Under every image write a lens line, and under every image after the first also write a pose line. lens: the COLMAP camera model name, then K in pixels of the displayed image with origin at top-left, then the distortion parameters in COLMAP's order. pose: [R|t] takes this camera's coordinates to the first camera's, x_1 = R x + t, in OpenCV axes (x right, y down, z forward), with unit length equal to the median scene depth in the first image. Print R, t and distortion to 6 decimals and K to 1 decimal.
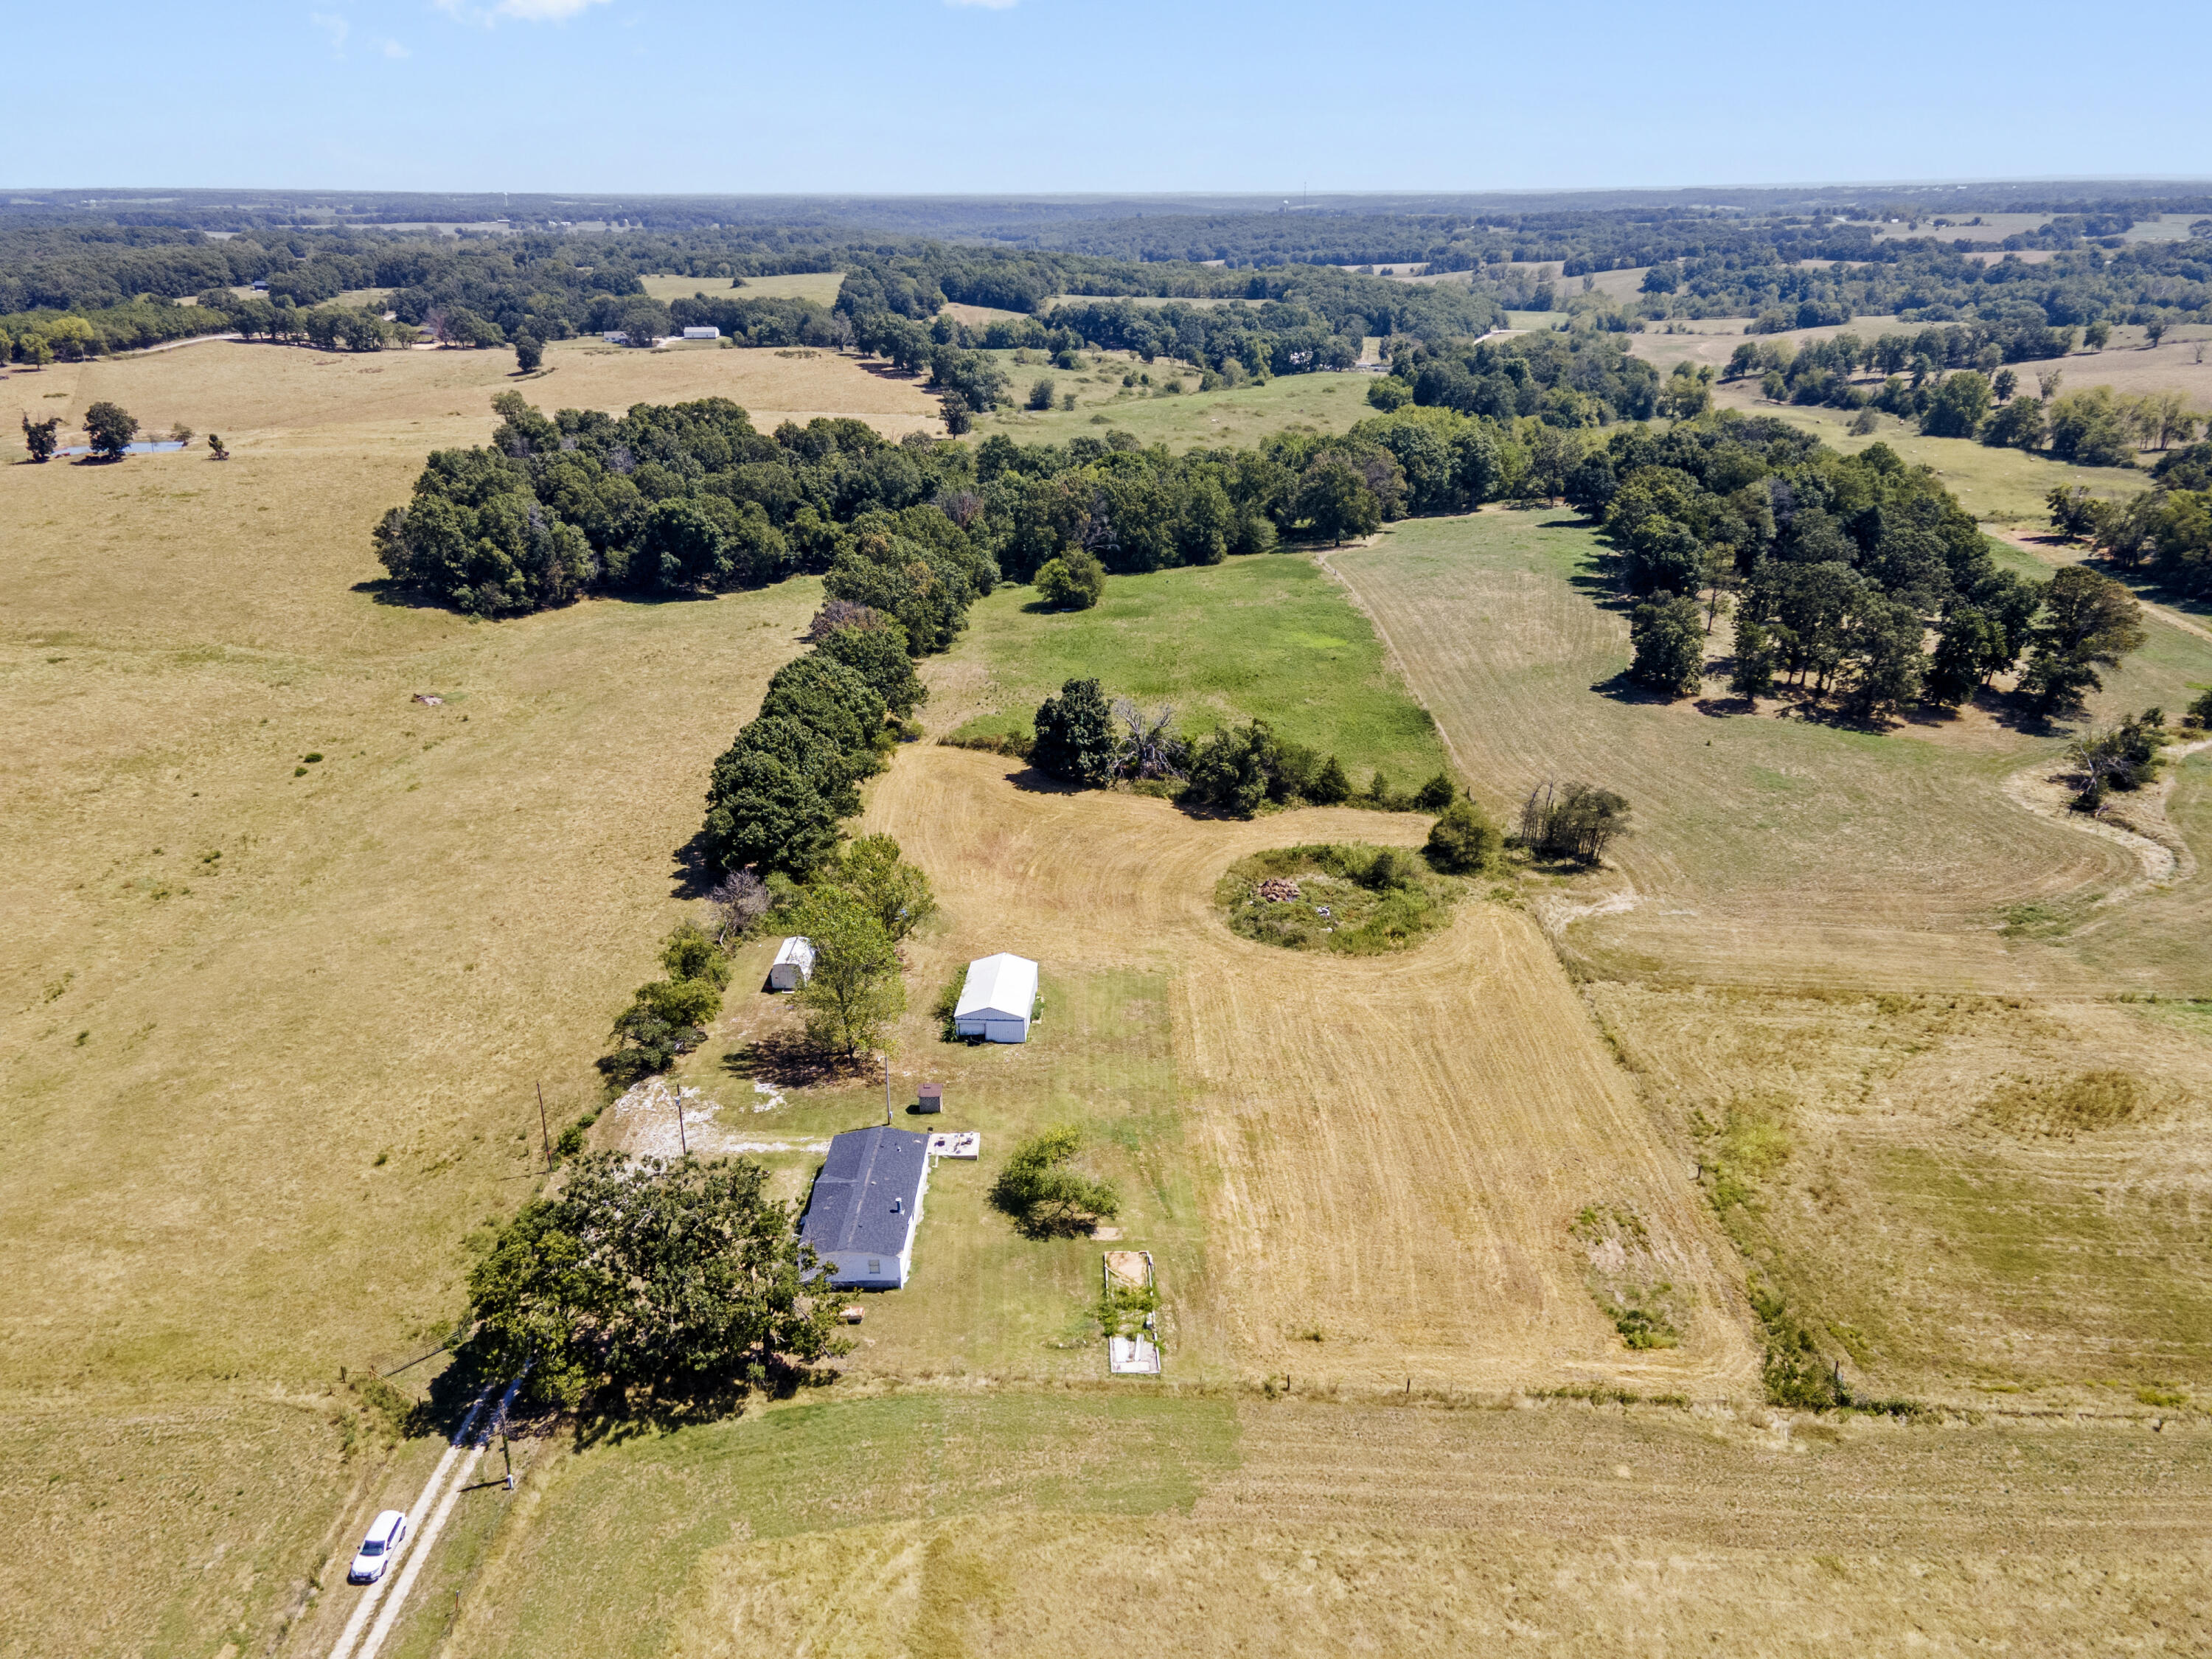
lens RADIAL K [[1606.4, 0, 1117.0], [0, 1606.4, 835.0], [0, 0, 1]] dist [0.030299, 0.027957]
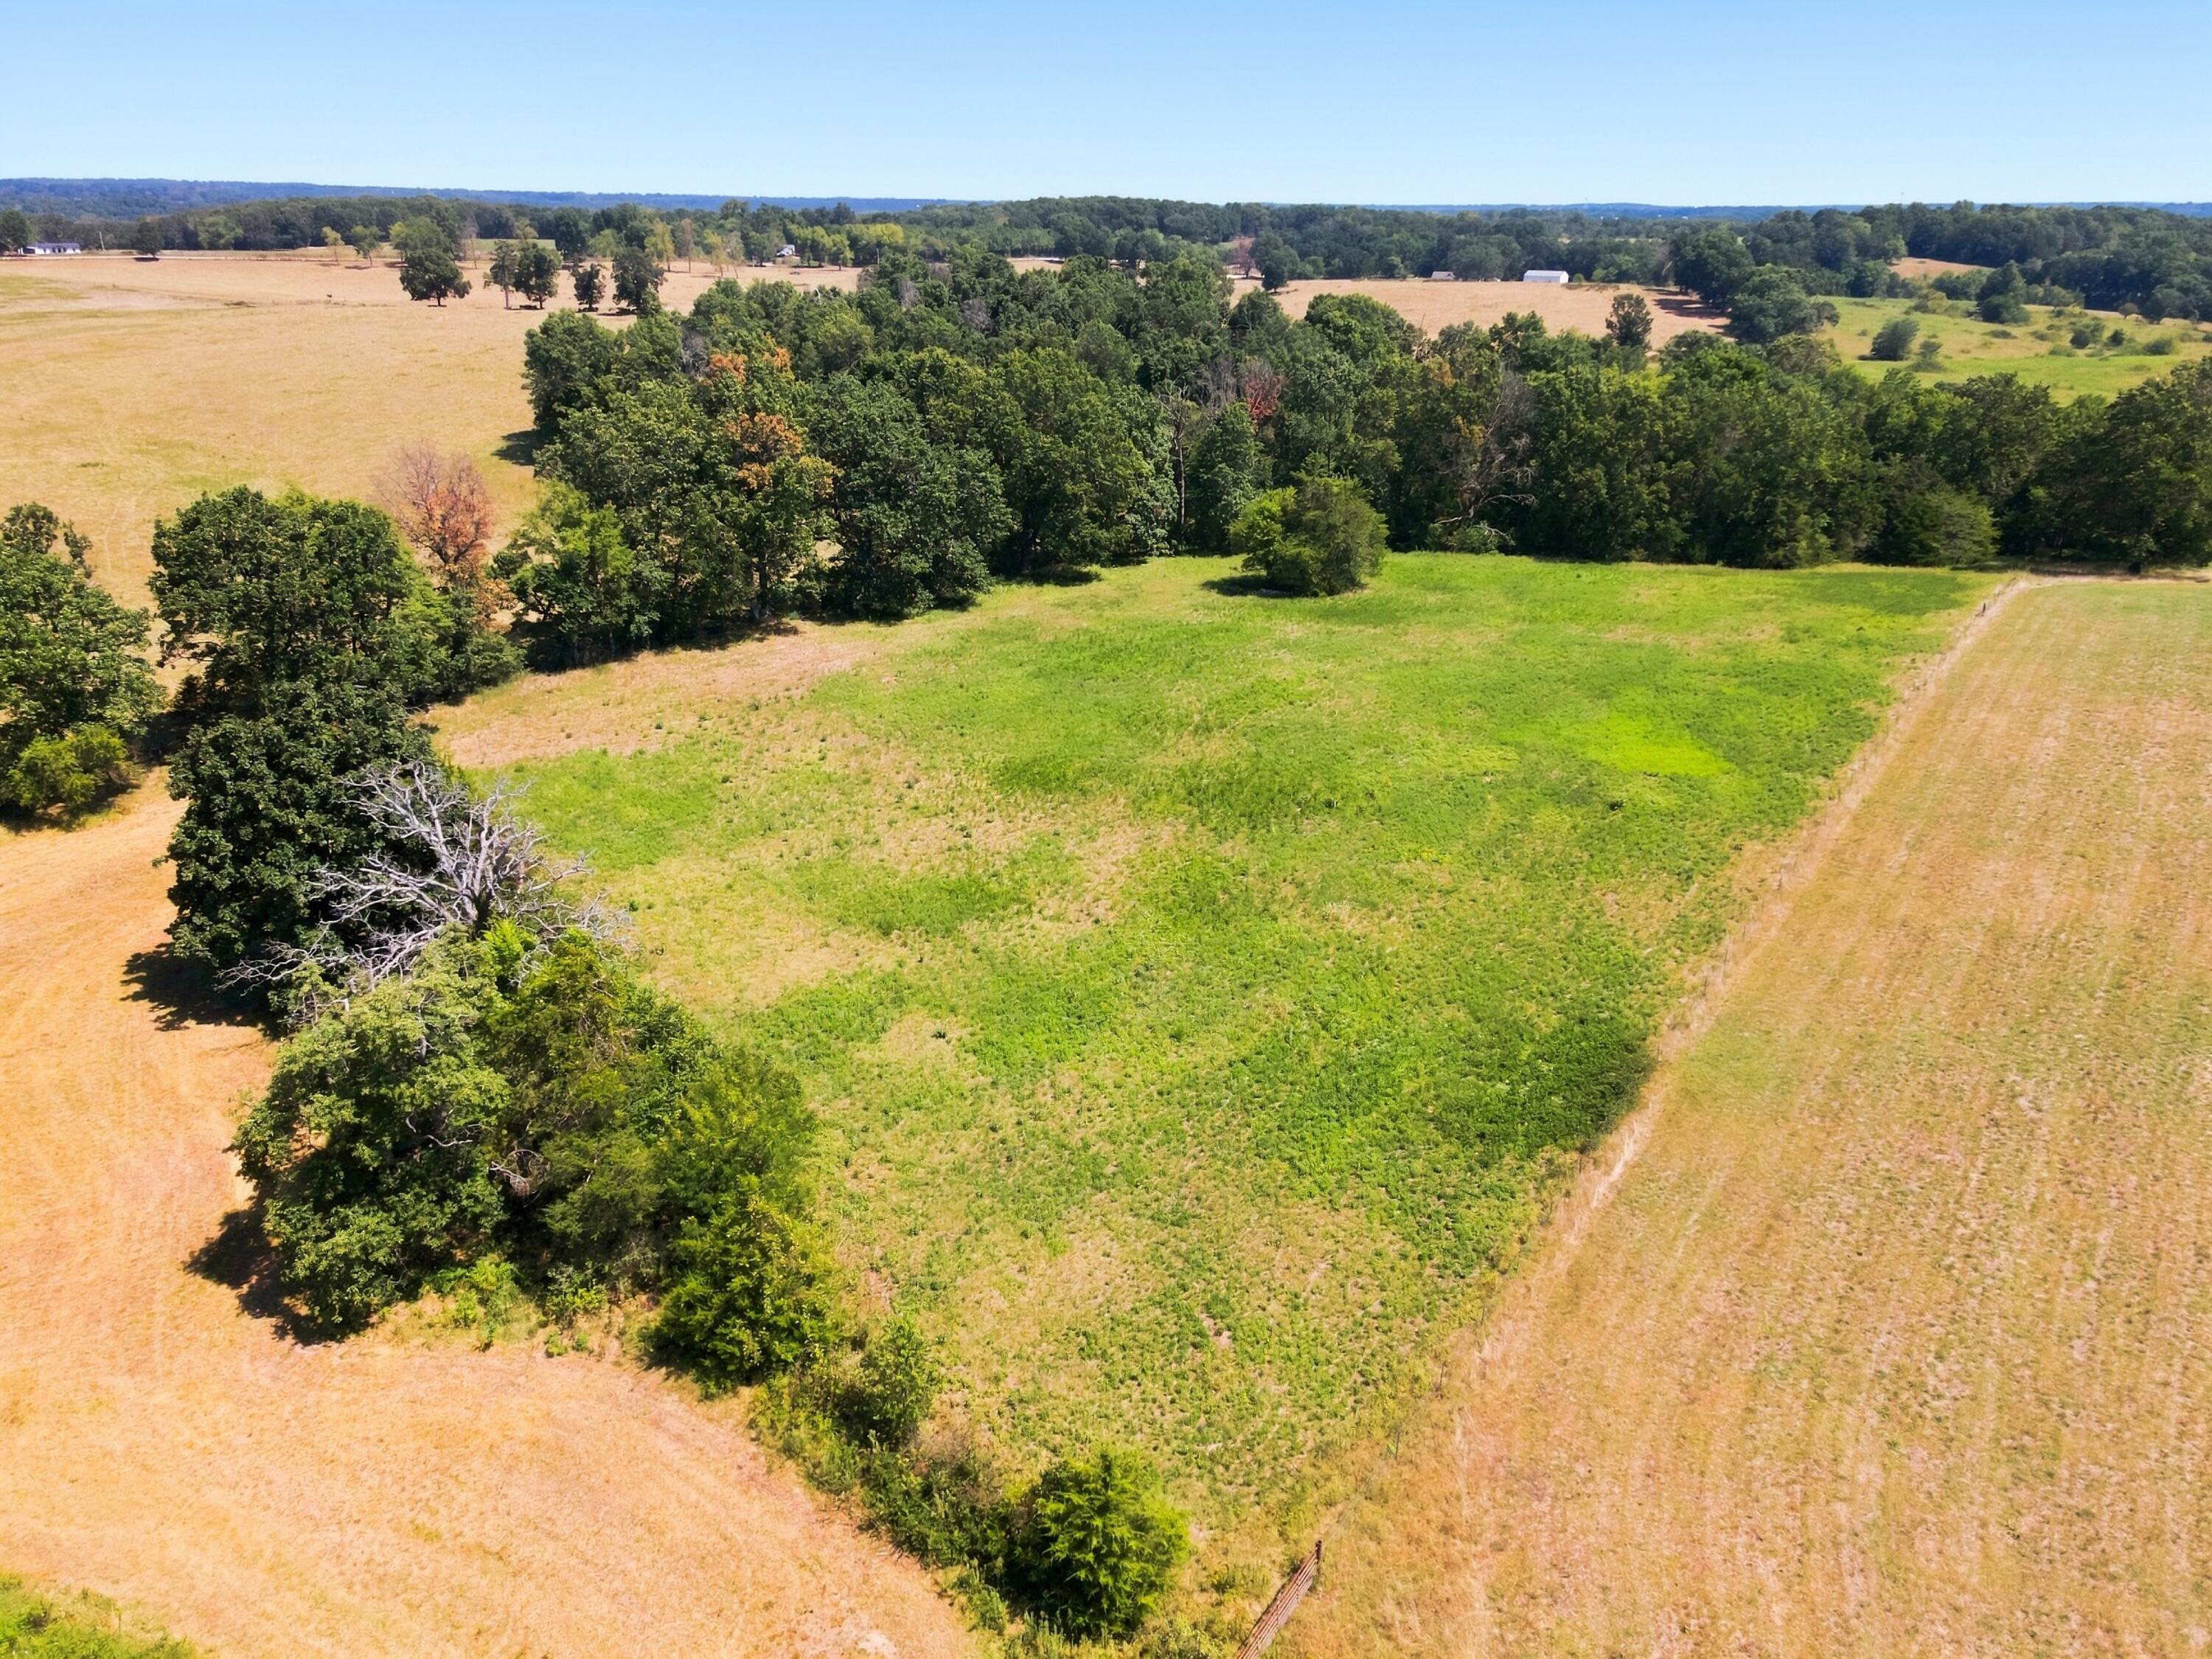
lens RADIAL K [[1606.4, 0, 1096.2], [0, 1606.4, 827.8], [0, 0, 1]] dist [0.030299, 0.027957]
pose [[0.807896, 0.224658, -0.544824, 0.242990], [-0.231311, 0.971181, 0.057465, -0.103660], [0.542033, 0.079598, 0.836579, 0.683140]]
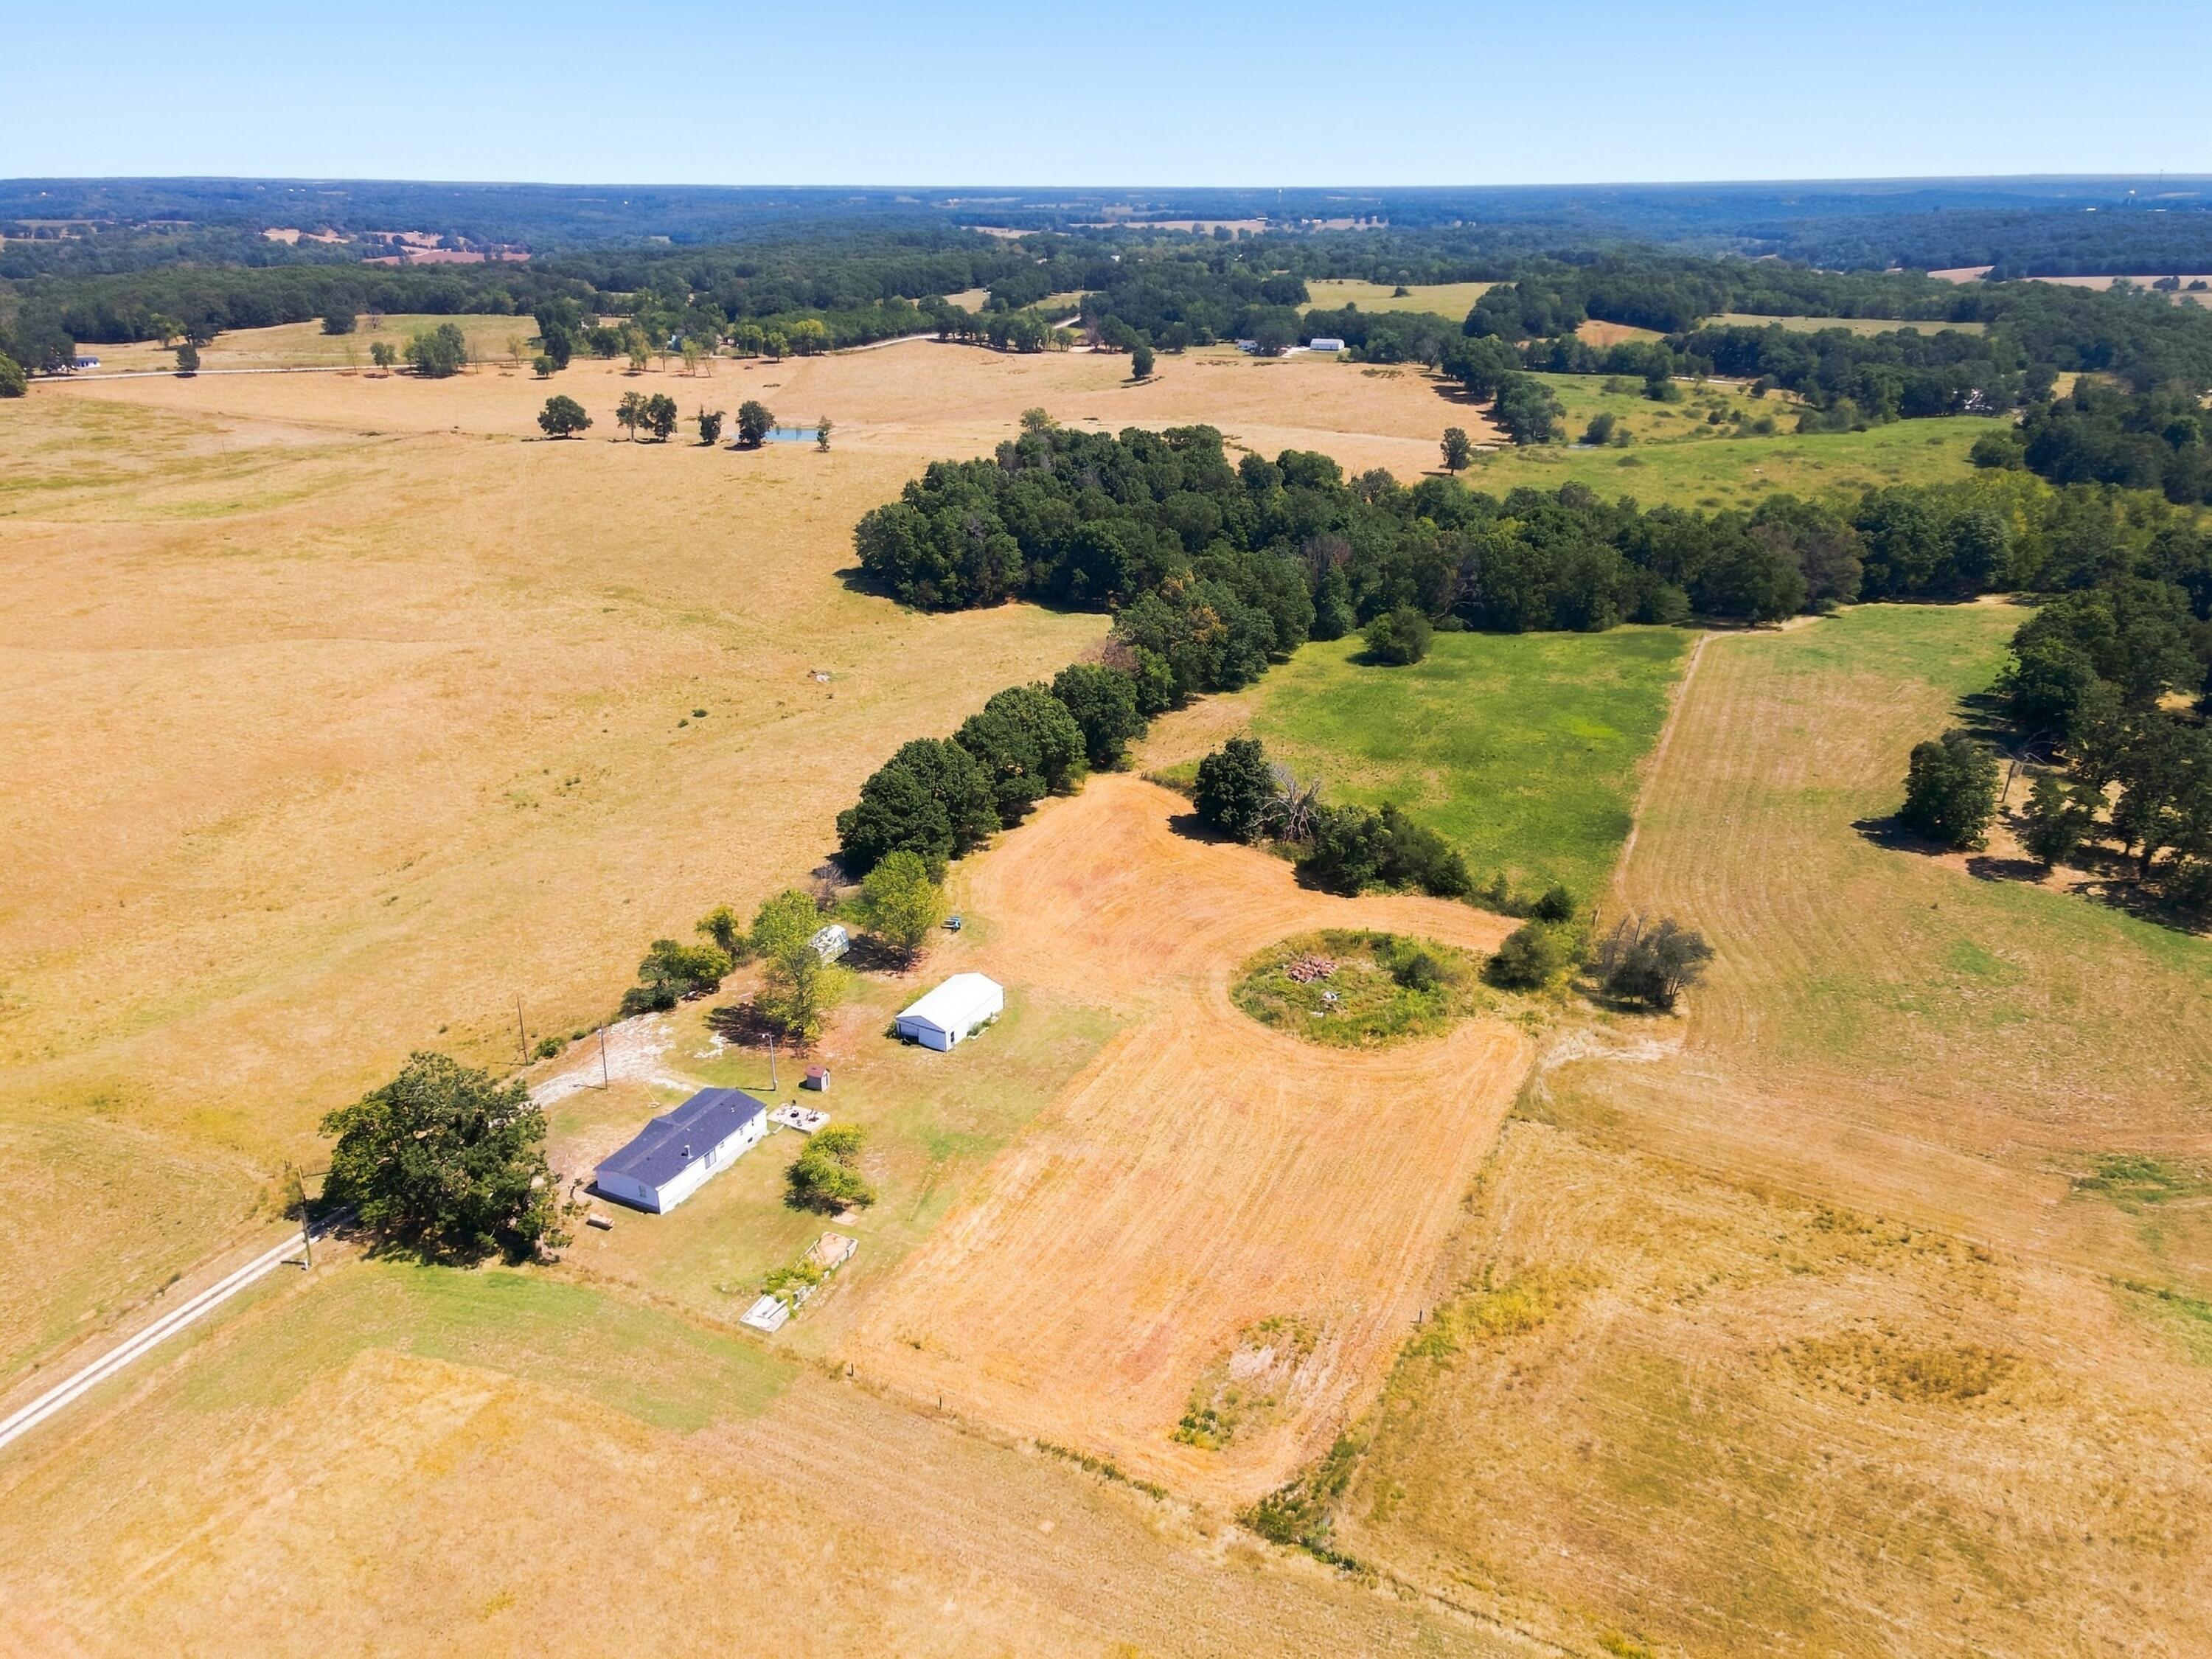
lens RADIAL K [[1606.4, 0, 1110.7], [0, 1606.4, 826.0], [0, 0, 1]] dist [0.030299, 0.027957]
pose [[0.902860, 0.163215, -0.397749, 0.280511], [-0.163155, 0.986006, 0.034253, -0.052511], [0.397773, 0.033969, 0.916855, -0.012863]]
